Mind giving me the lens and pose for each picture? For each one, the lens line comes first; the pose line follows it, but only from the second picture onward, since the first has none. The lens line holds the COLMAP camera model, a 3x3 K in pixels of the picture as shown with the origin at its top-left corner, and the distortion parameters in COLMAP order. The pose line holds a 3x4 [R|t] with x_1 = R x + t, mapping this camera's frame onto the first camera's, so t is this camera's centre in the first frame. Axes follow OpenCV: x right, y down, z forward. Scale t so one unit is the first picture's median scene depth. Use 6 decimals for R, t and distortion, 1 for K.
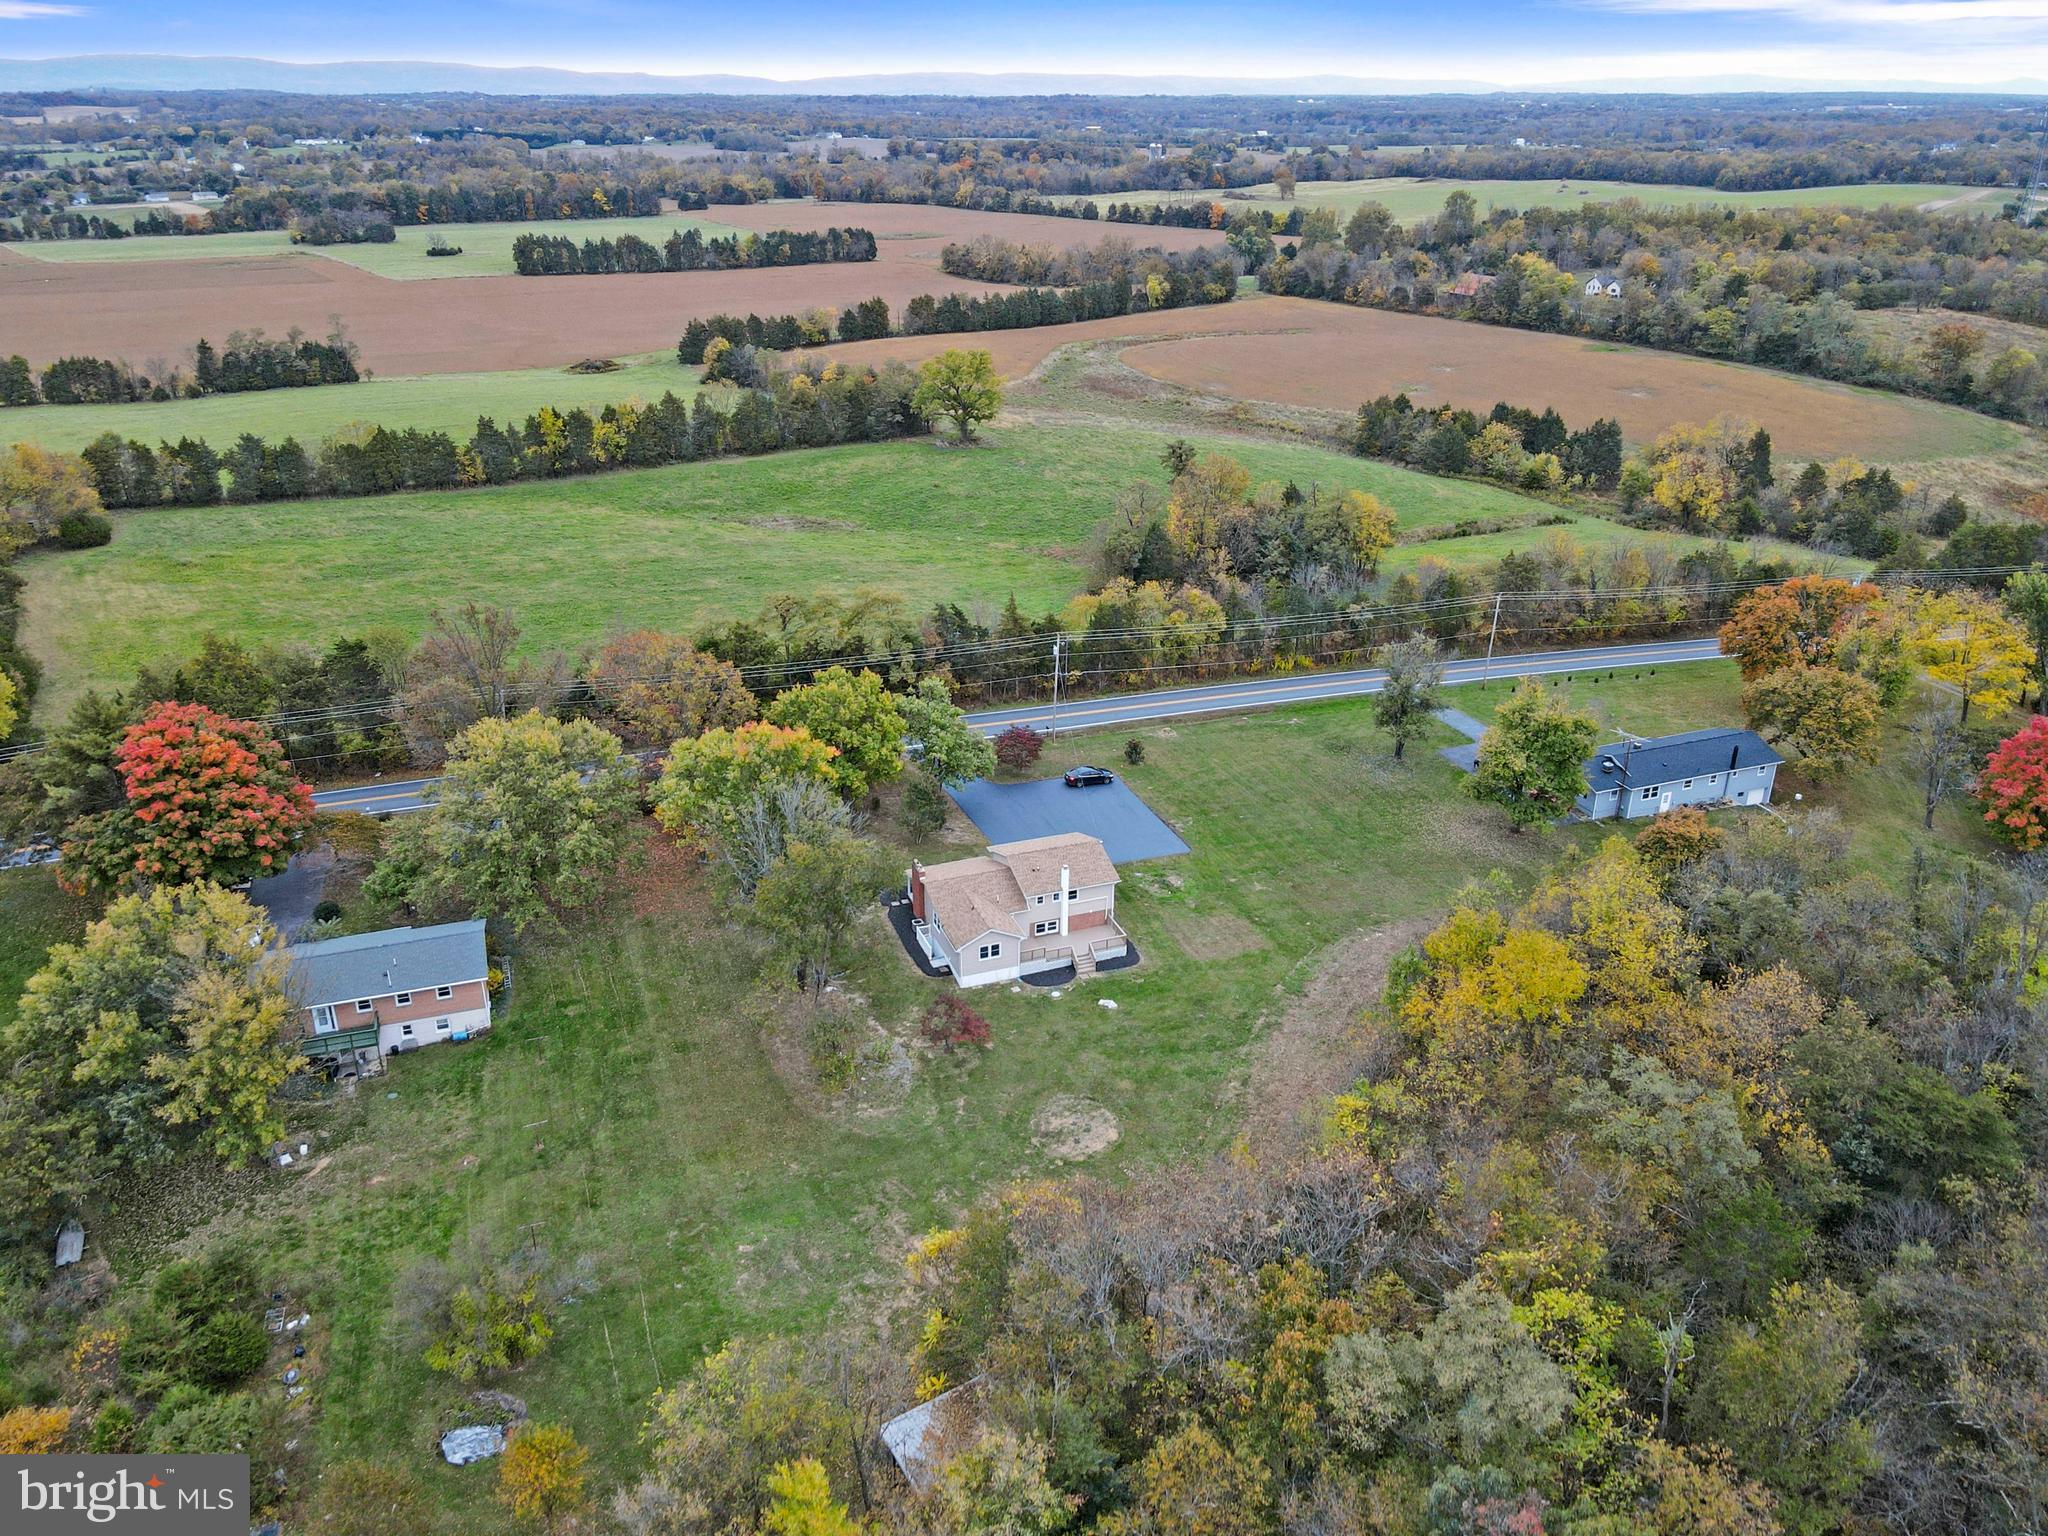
lens RADIAL K [[1521.5, 0, 1026.1], [0, 1521.5, 761.4], [0, 0, 1]] dist [0.022136, 0.007217]
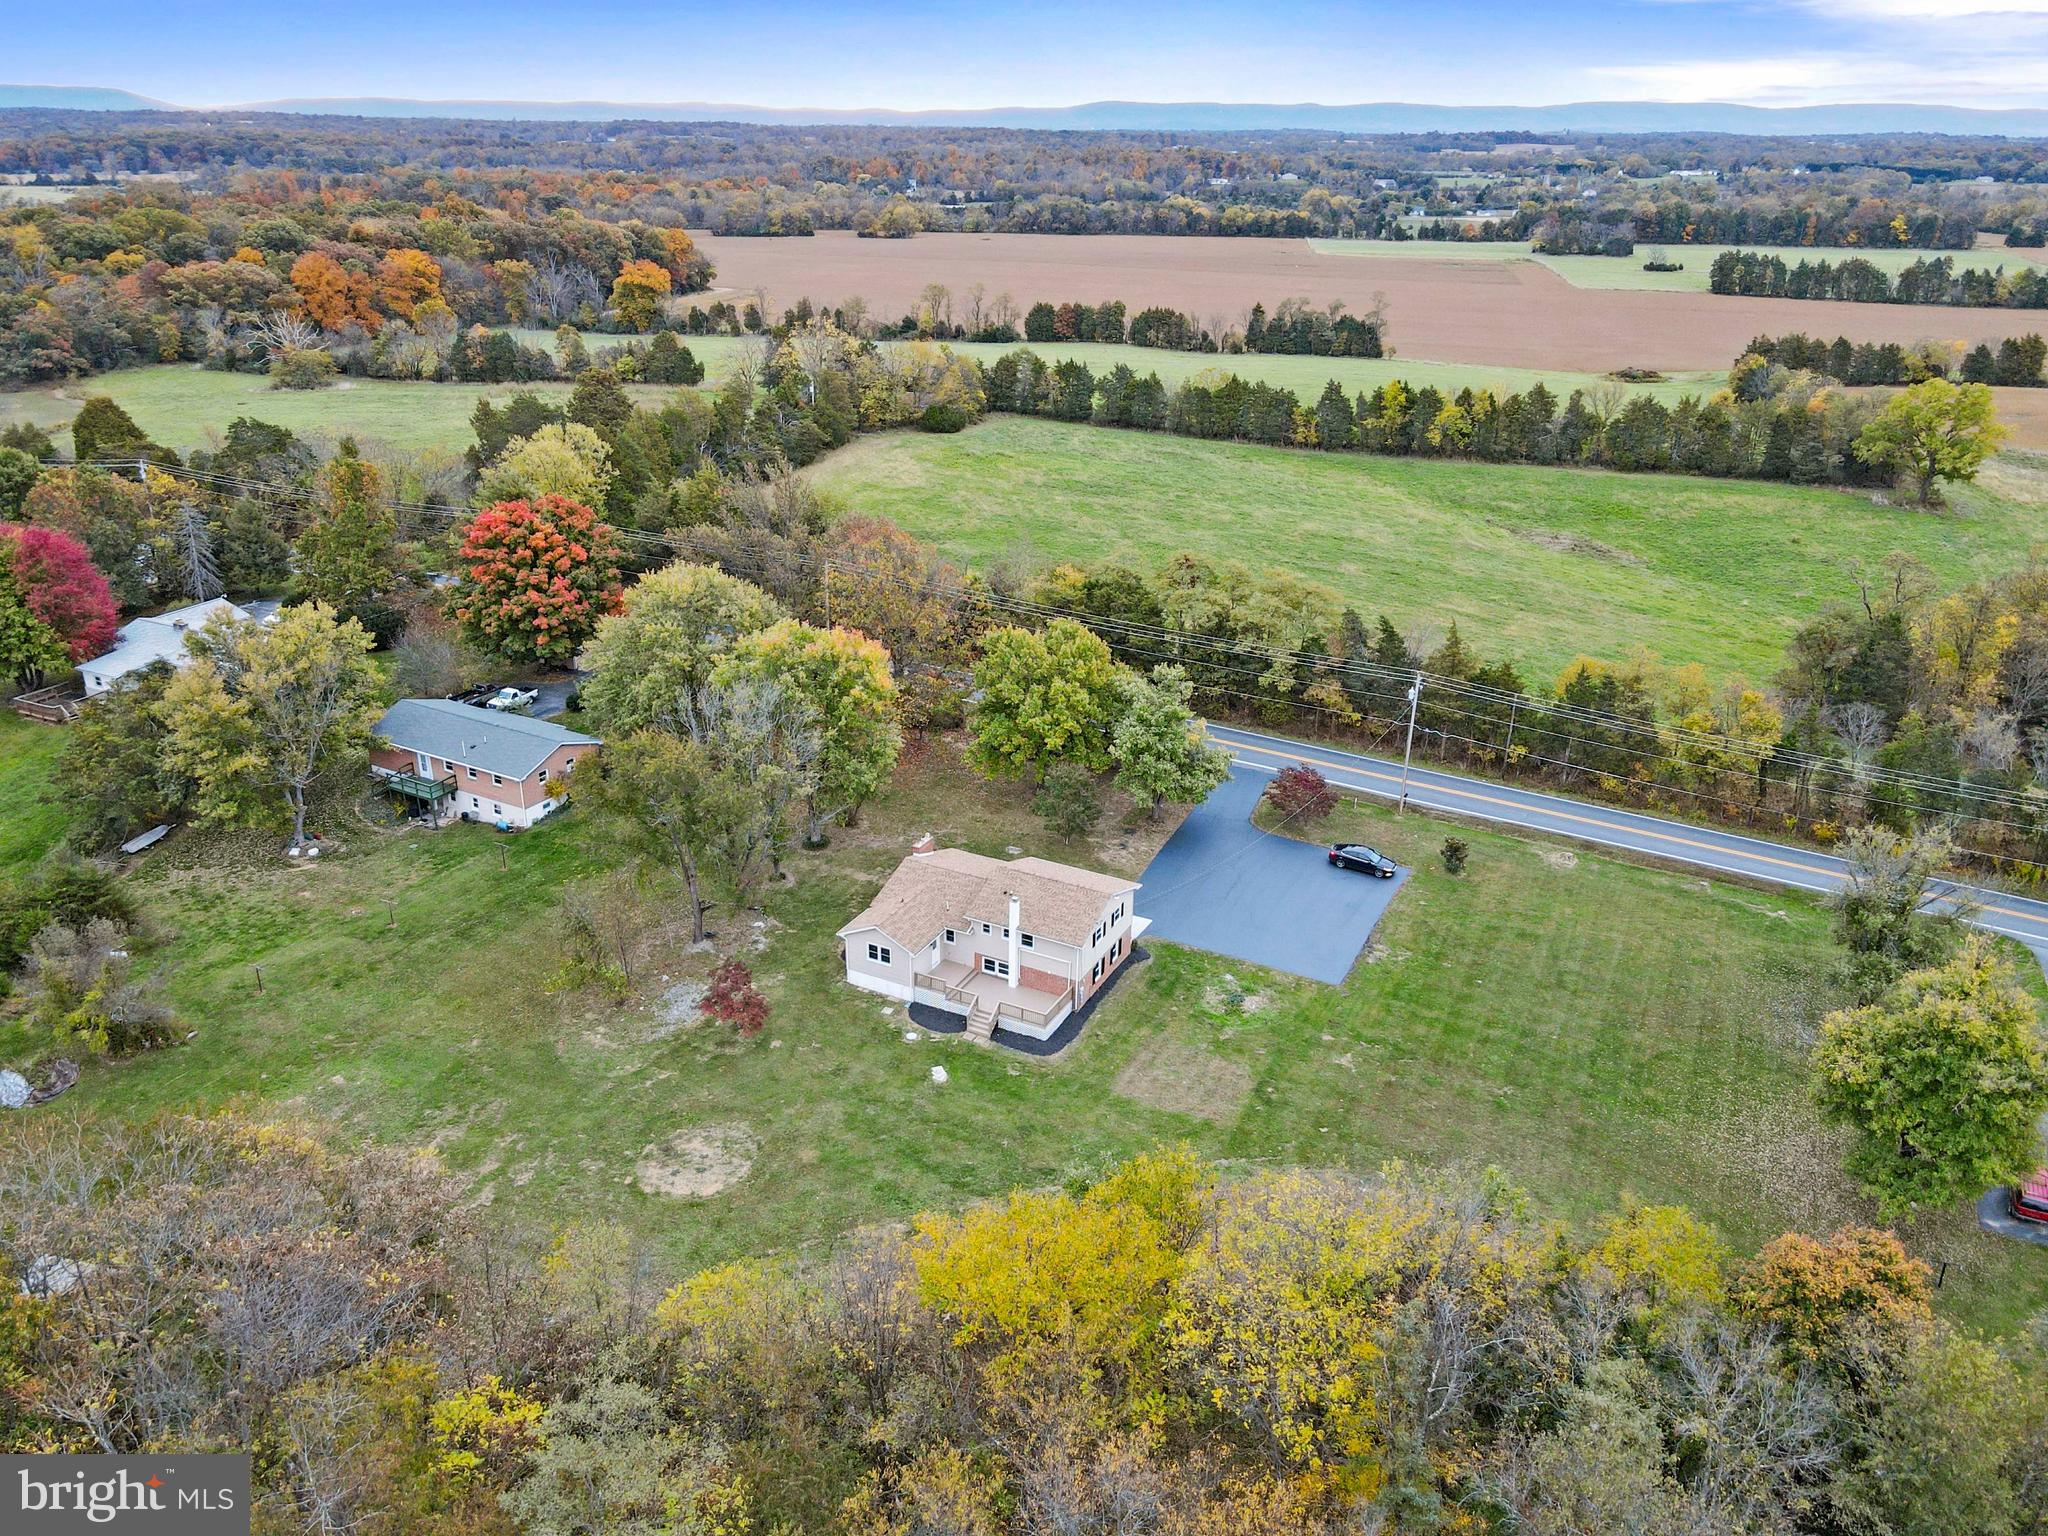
lens RADIAL K [[1496.8, 0, 1025.9], [0, 1496.8, 768.0], [0, 0, 1]] dist [0.019774, 0.010844]
pose [[0.670244, 0.298801, -0.679331, 0.225200], [-0.309114, 0.944585, 0.110492, -0.033973], [0.674701, 0.135934, 0.725466, 0.189067]]
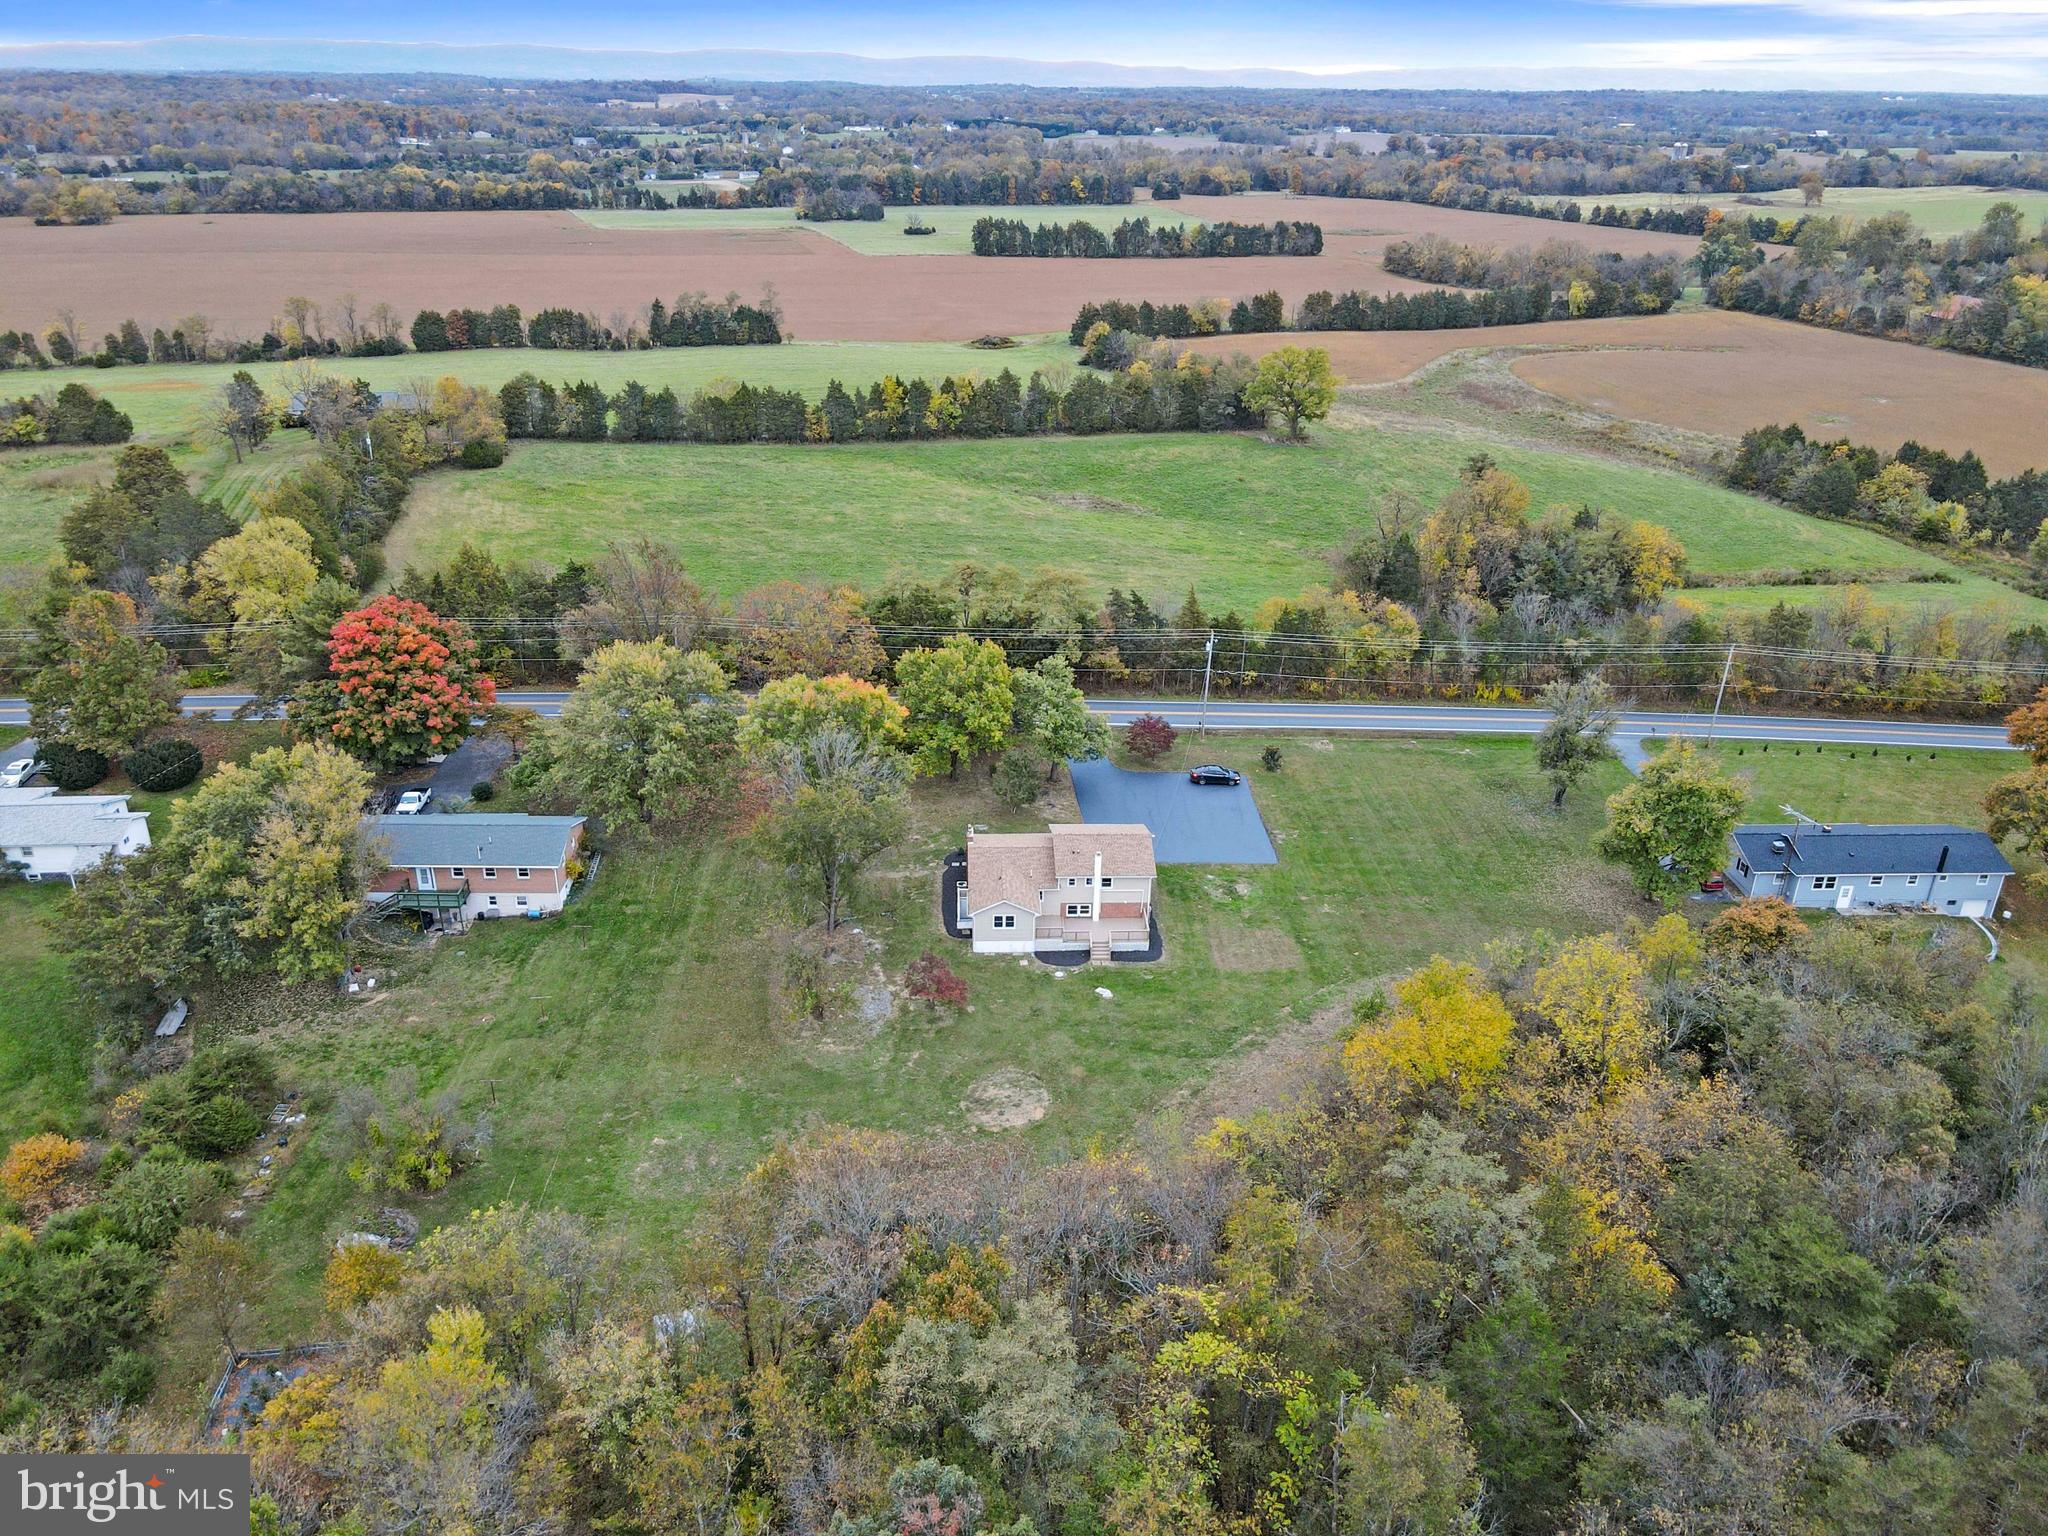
lens RADIAL K [[1504.3, 0, 1026.3], [0, 1504.3, 753.3], [0, 0, 1]] dist [0.022135, 0.010717]
pose [[0.949044, 0.138494, -0.283080, 0.108660], [-0.137574, 0.990219, 0.023229, -0.005655], [0.283528, 0.016899, 0.958815, 0.011096]]
